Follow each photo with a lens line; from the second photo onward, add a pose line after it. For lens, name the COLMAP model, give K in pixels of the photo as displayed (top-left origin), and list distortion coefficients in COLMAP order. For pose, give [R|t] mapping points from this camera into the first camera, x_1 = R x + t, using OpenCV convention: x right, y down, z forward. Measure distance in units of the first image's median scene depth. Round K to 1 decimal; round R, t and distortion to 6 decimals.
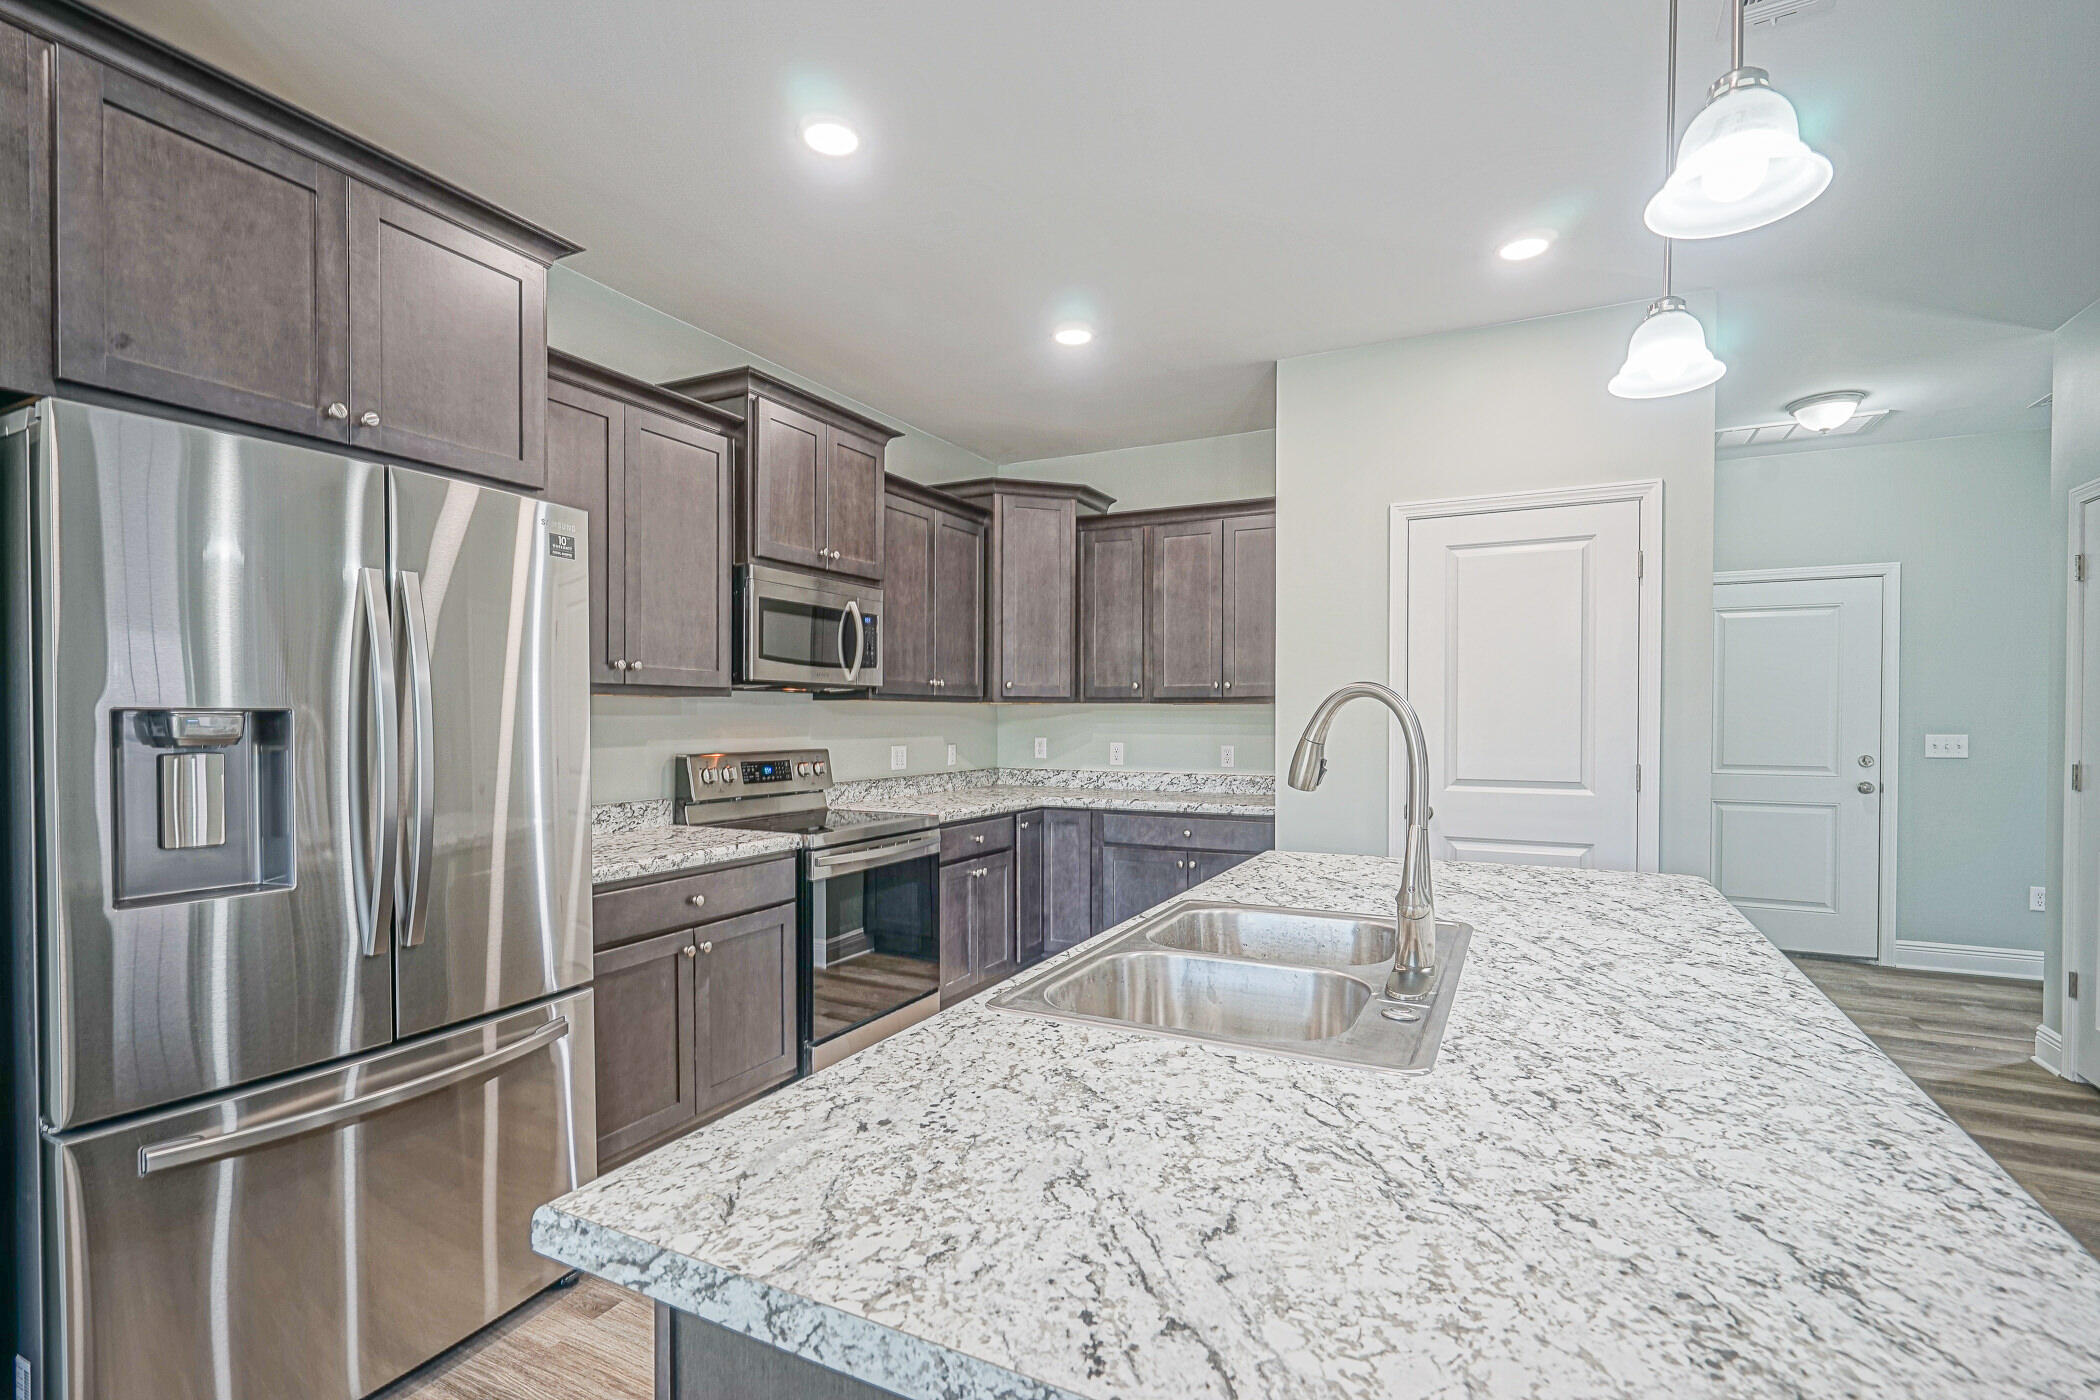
lens RADIAL K [[959.8, 0, 1053.3], [0, 959.8, 739.8], [0, 0, 1]] dist [0.000807, -0.000044]
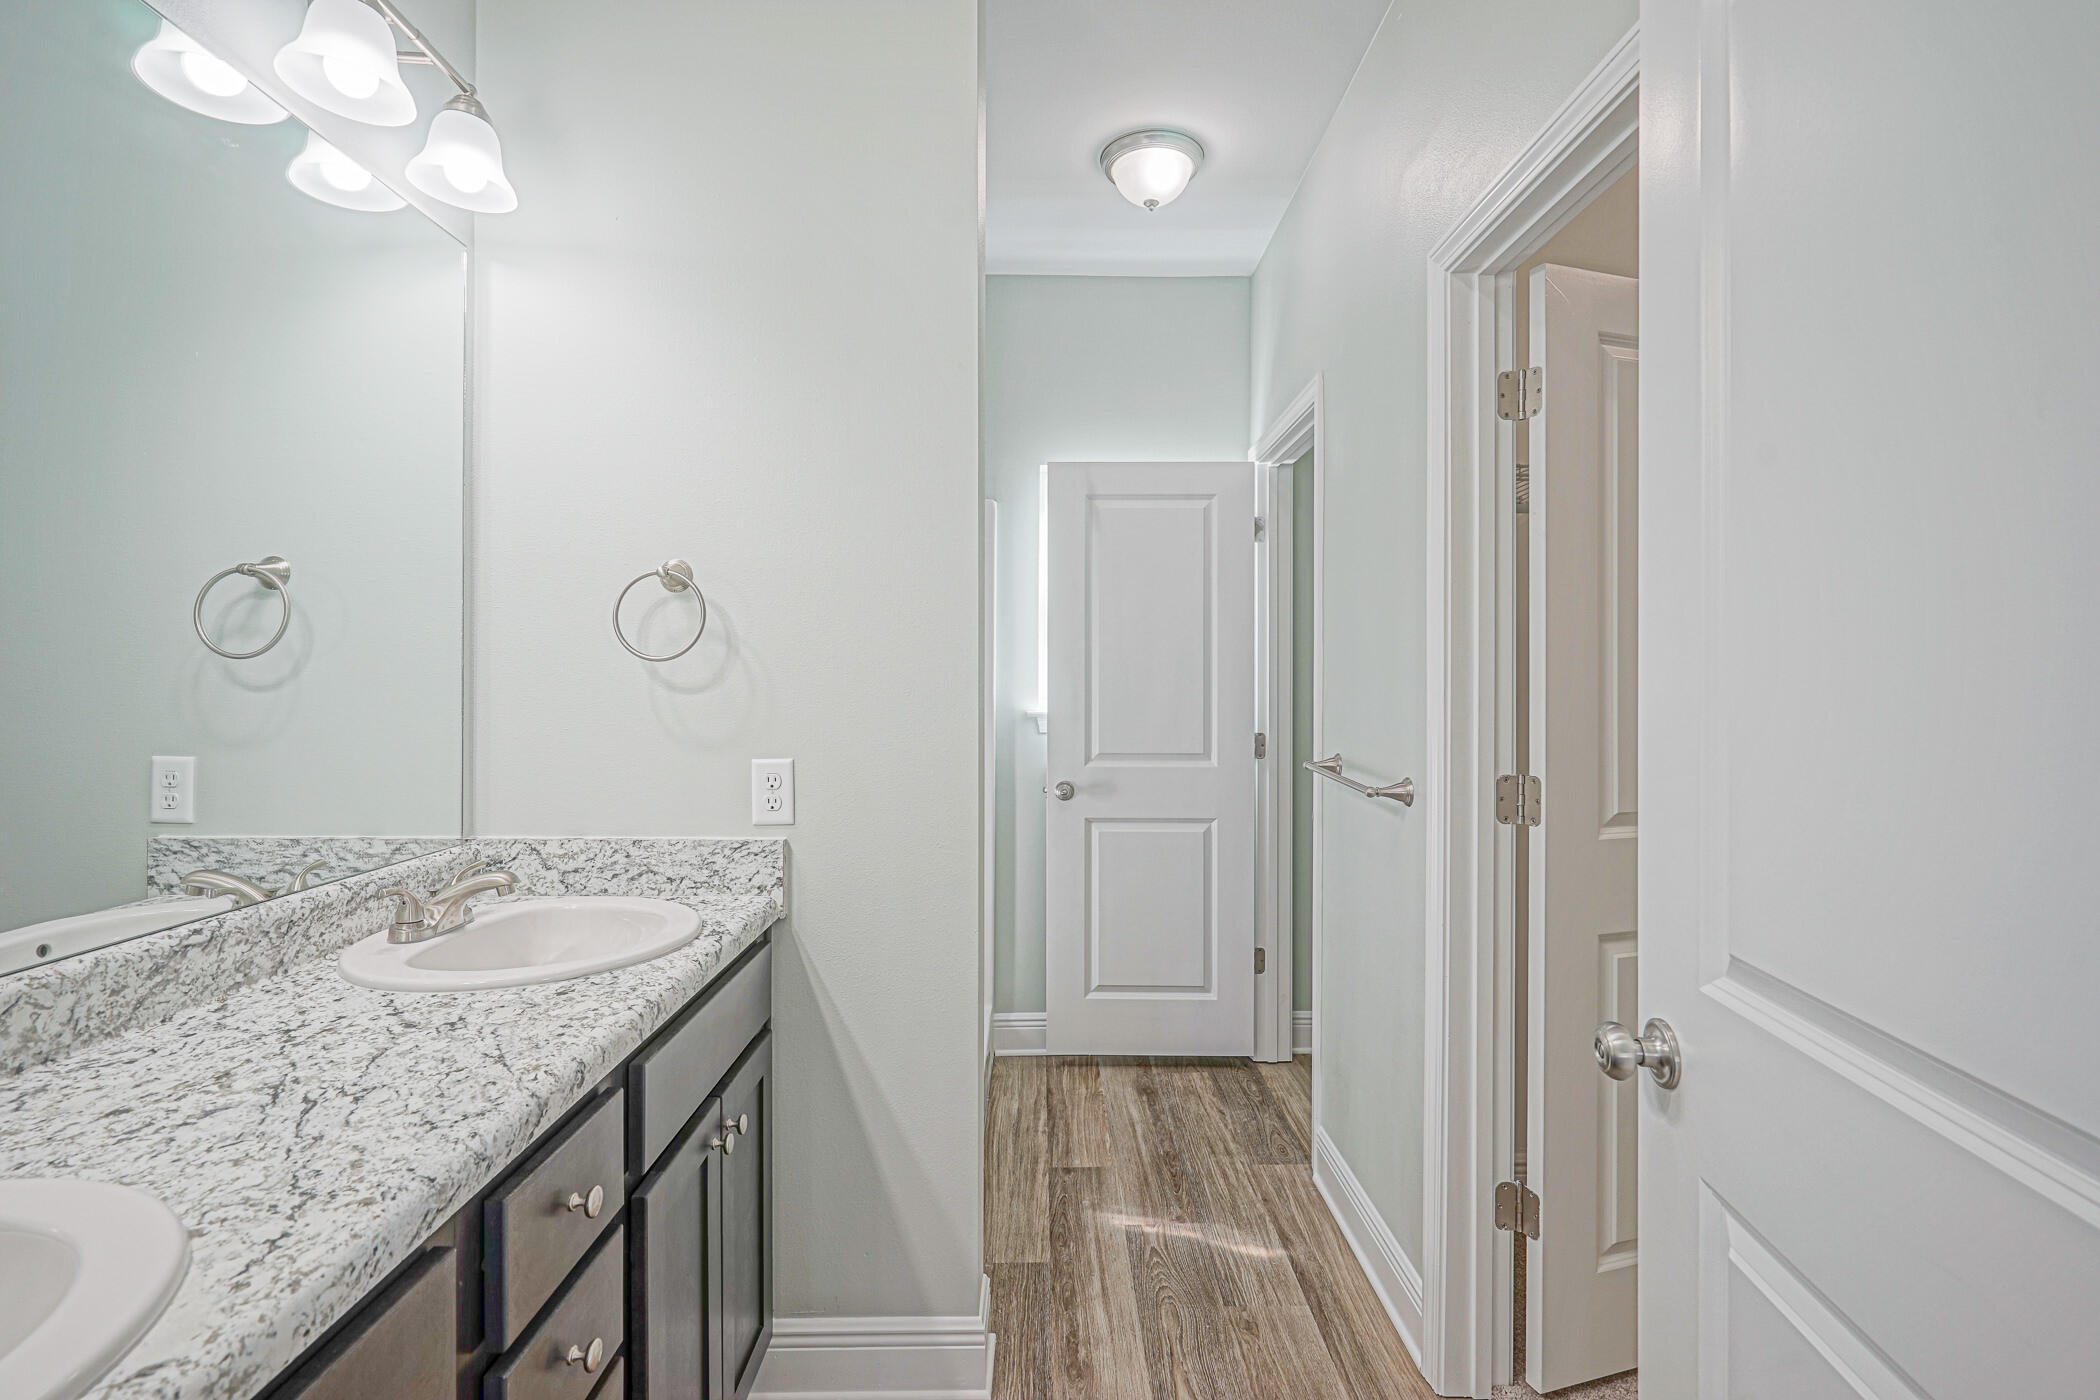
lens RADIAL K [[959.8, 0, 1050.5], [0, 959.8, 691.6], [0, 0, 1]] dist [0.000807, -0.000044]
pose [[-0.886614, 0.000243, -0.462510, 0.691696], [-0.014798, 0.999473, 0.028892, -0.062172], [0.462273, 0.032460, -0.886143, 2.034769]]
